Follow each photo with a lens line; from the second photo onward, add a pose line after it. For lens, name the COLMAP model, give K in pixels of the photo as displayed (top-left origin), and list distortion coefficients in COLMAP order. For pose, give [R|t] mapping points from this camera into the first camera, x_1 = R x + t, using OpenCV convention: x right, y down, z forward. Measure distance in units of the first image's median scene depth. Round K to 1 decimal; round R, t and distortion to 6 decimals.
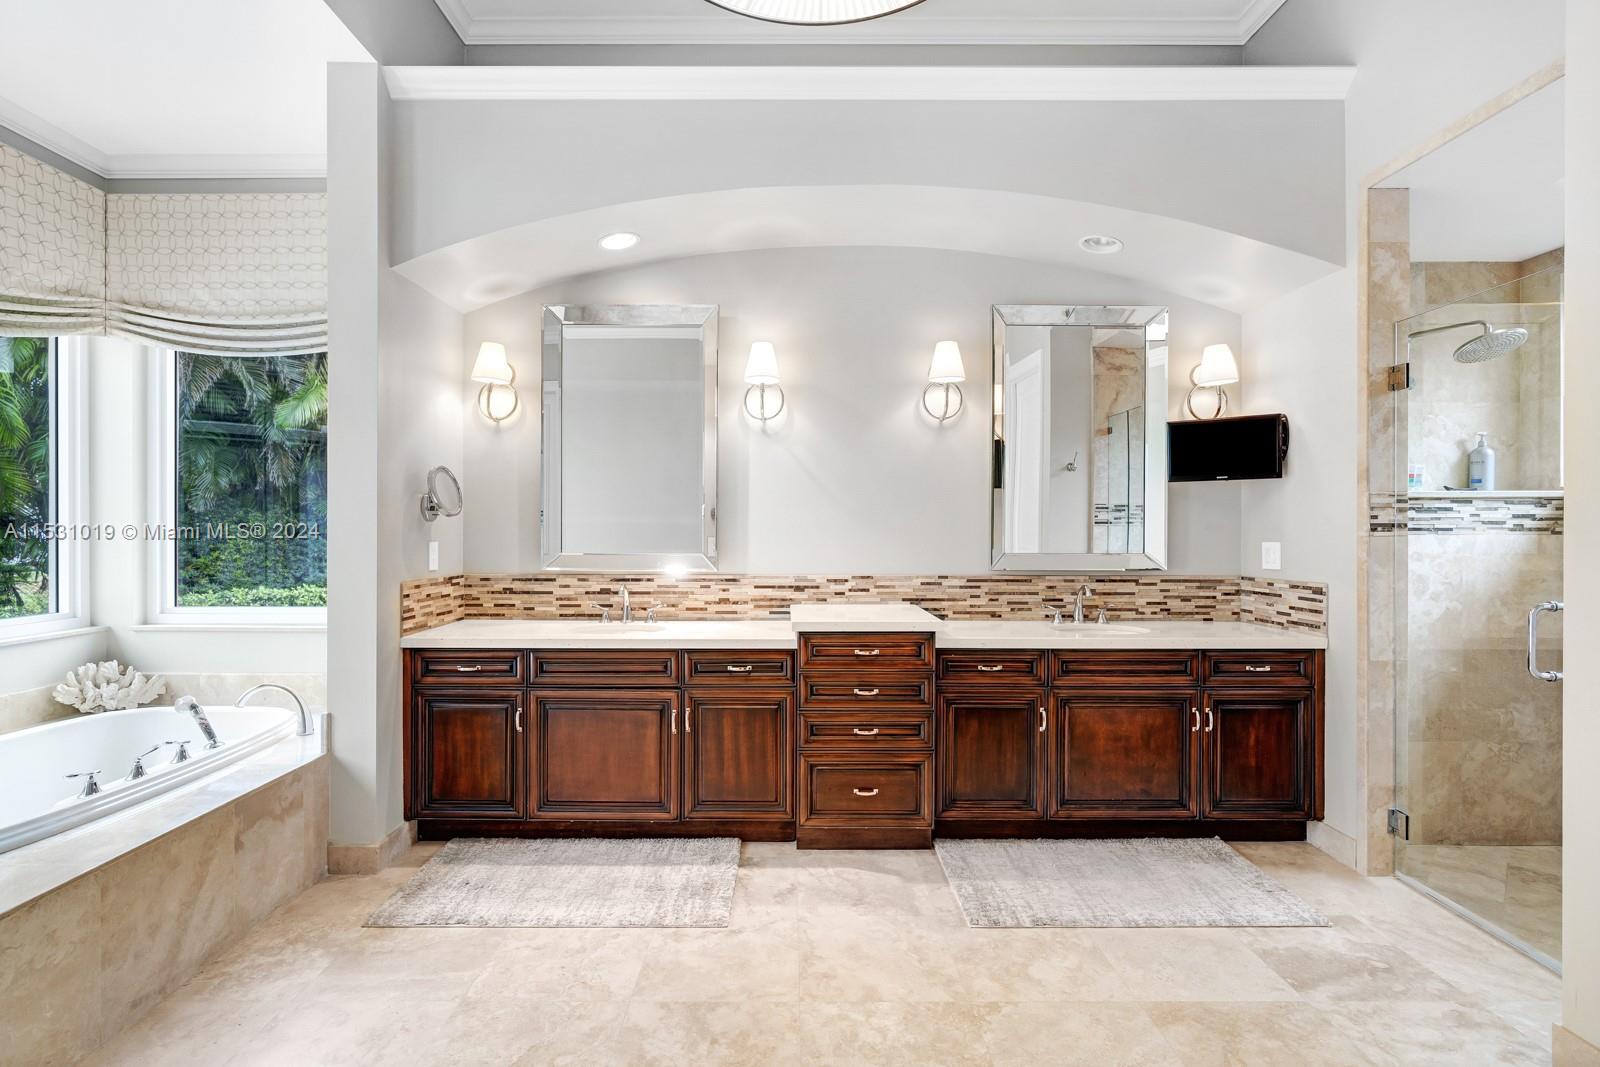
lens RADIAL K [[763.4, 0, 798.2], [0, 763.4, 528.2], [0, 0, 1]] dist [-0.003363, 0.002246]
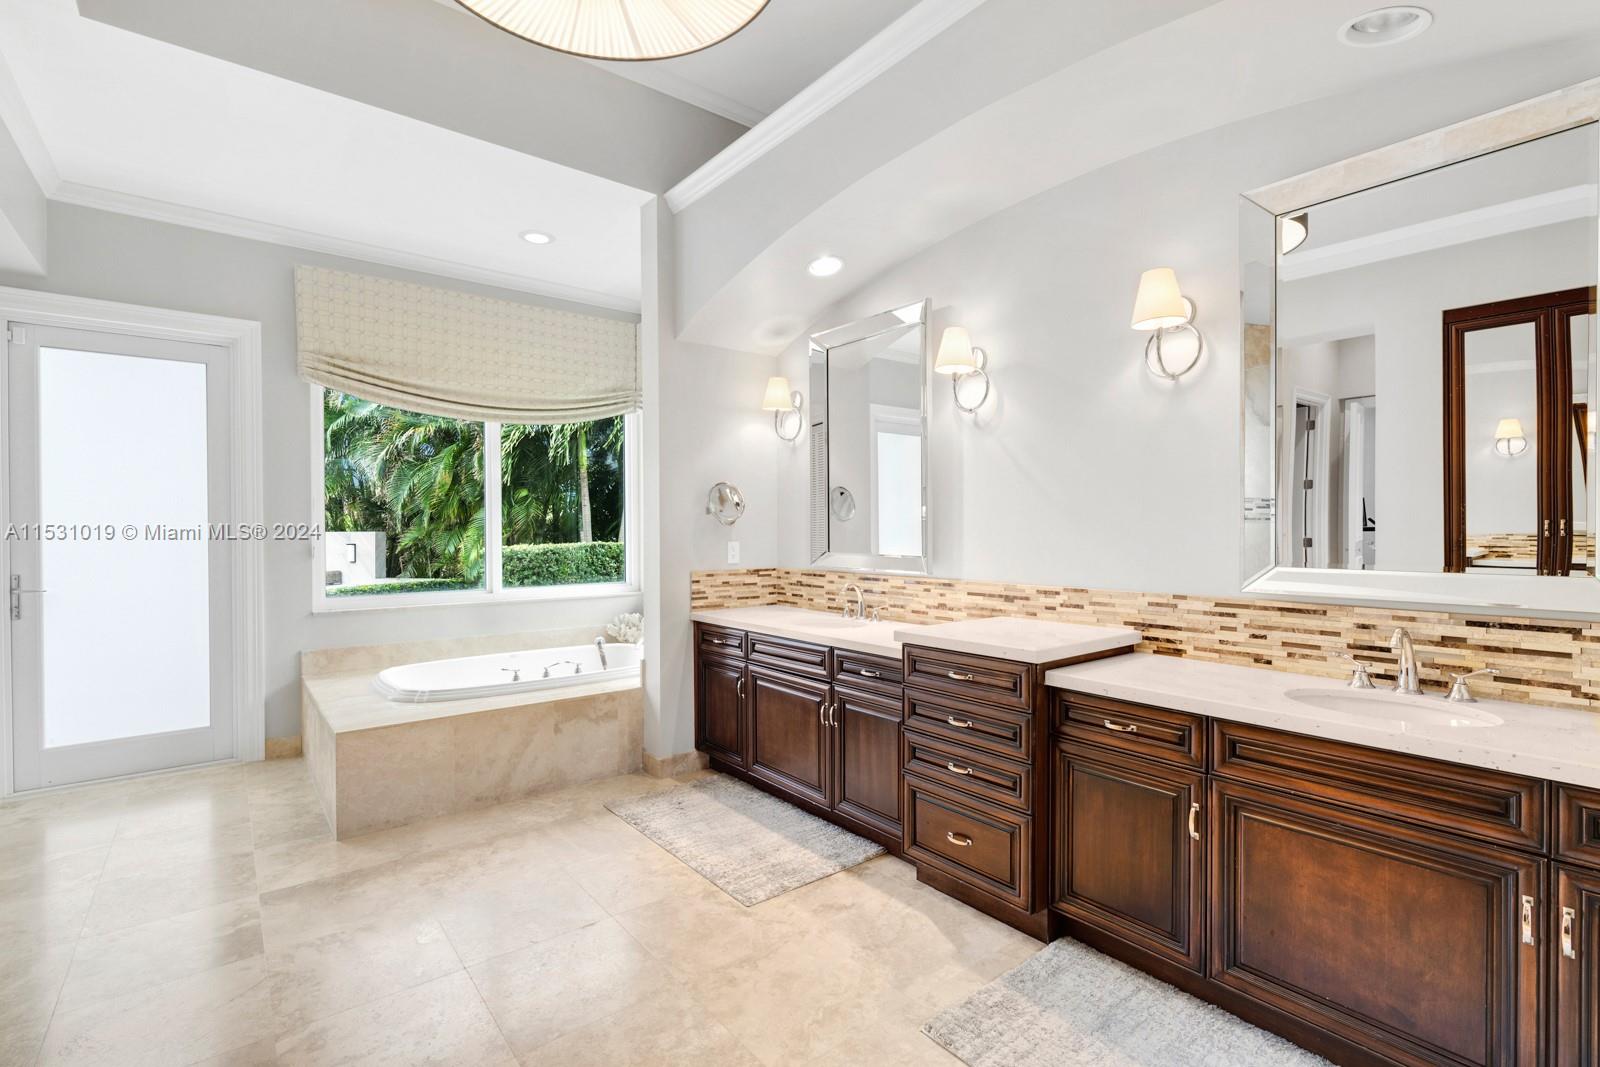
lens RADIAL K [[731.4, 0, 796.1], [0, 731.4, 536.4], [0, 0, 1]] dist [0.001172, 0.002153]
pose [[0.618756, 0.003823, -0.785574, 0.551975], [0.004139, 0.999958, 0.008127, -0.000151], [0.785573, -0.008281, 0.618714, 0.316494]]
